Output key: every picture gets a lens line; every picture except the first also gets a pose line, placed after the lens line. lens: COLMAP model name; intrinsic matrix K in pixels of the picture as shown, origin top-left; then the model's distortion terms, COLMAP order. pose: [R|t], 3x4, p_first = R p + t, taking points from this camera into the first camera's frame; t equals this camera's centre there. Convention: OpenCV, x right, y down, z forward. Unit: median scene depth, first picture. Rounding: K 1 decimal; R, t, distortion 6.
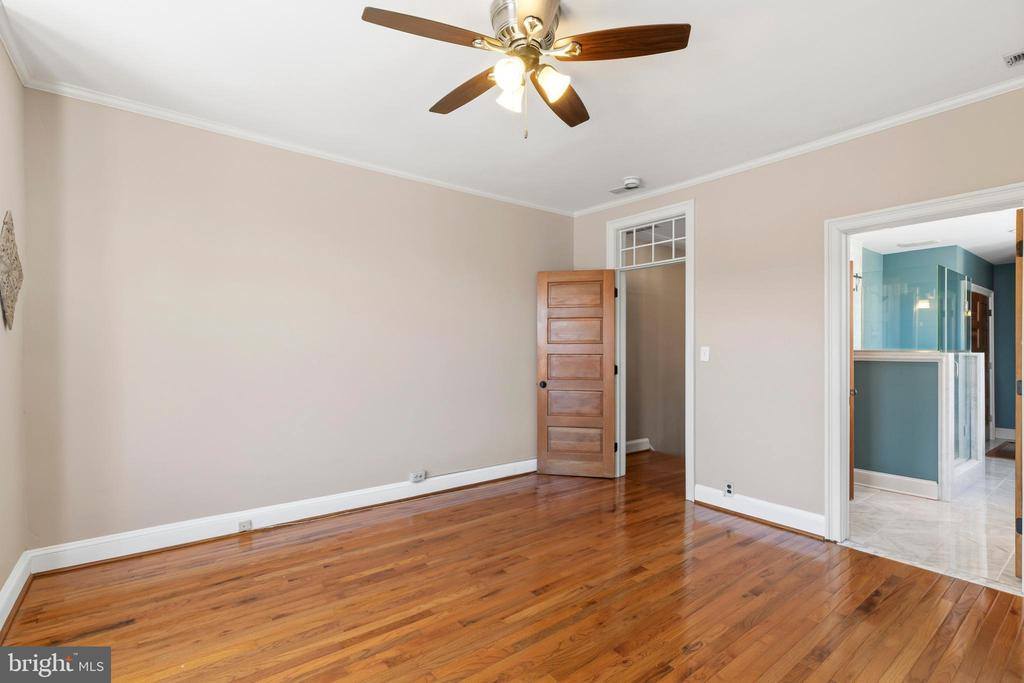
lens RADIAL K [[467.2, 0, 515.0], [0, 467.2, 340.8], [0, 0, 1]] dist [0.008702, -0.000937]
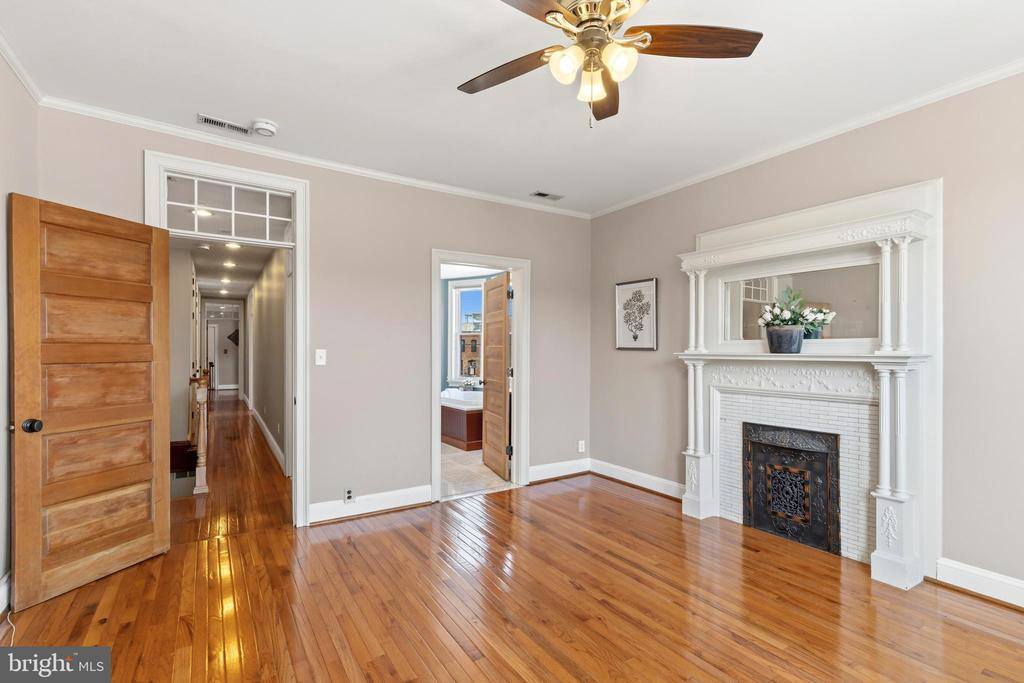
lens RADIAL K [[476.7, 0, 511.0], [0, 476.7, 348.1], [0, 0, 1]] dist [-0.002668, 0.000048]
pose [[0.095580, 0.001399, 0.995421, -0.499730], [-0.013475, 0.999909, -0.000111, 0.005726], [-0.995331, -0.013403, 0.095590, 0.573071]]
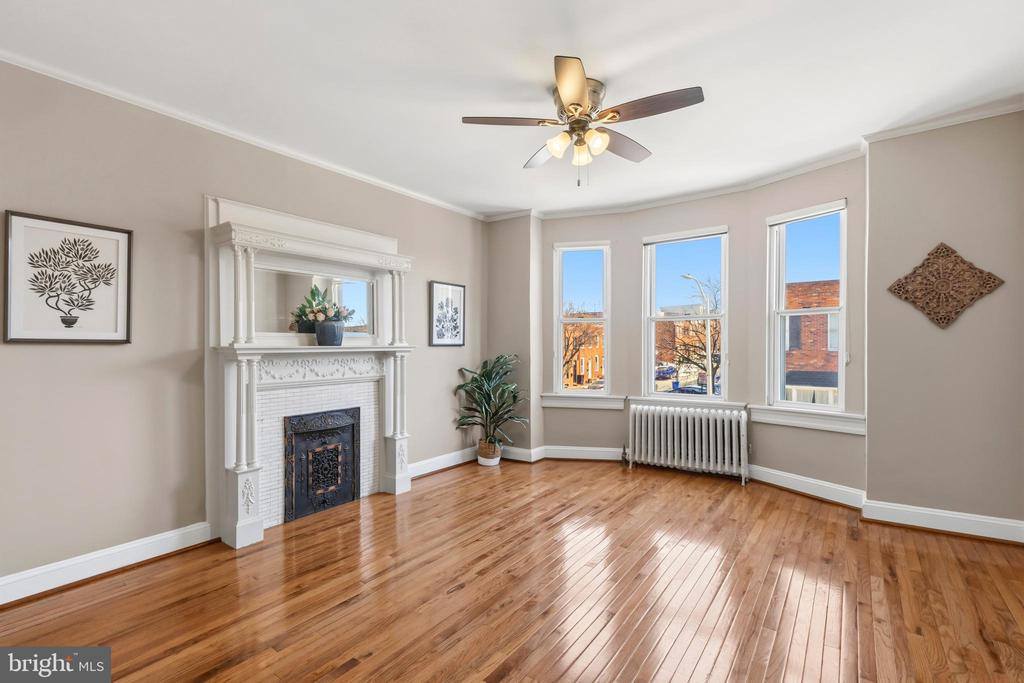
lens RADIAL K [[467.2, 0, 515.2], [0, 467.2, 347.1], [0, 0, 1]] dist [0.008702, -0.000937]
pose [[-0.960357, 0.003569, -0.278752, 0.305928], [0.005764, 0.999959, -0.007054, 0.019669], [0.278715, -0.008381, -0.960337, 1.192758]]
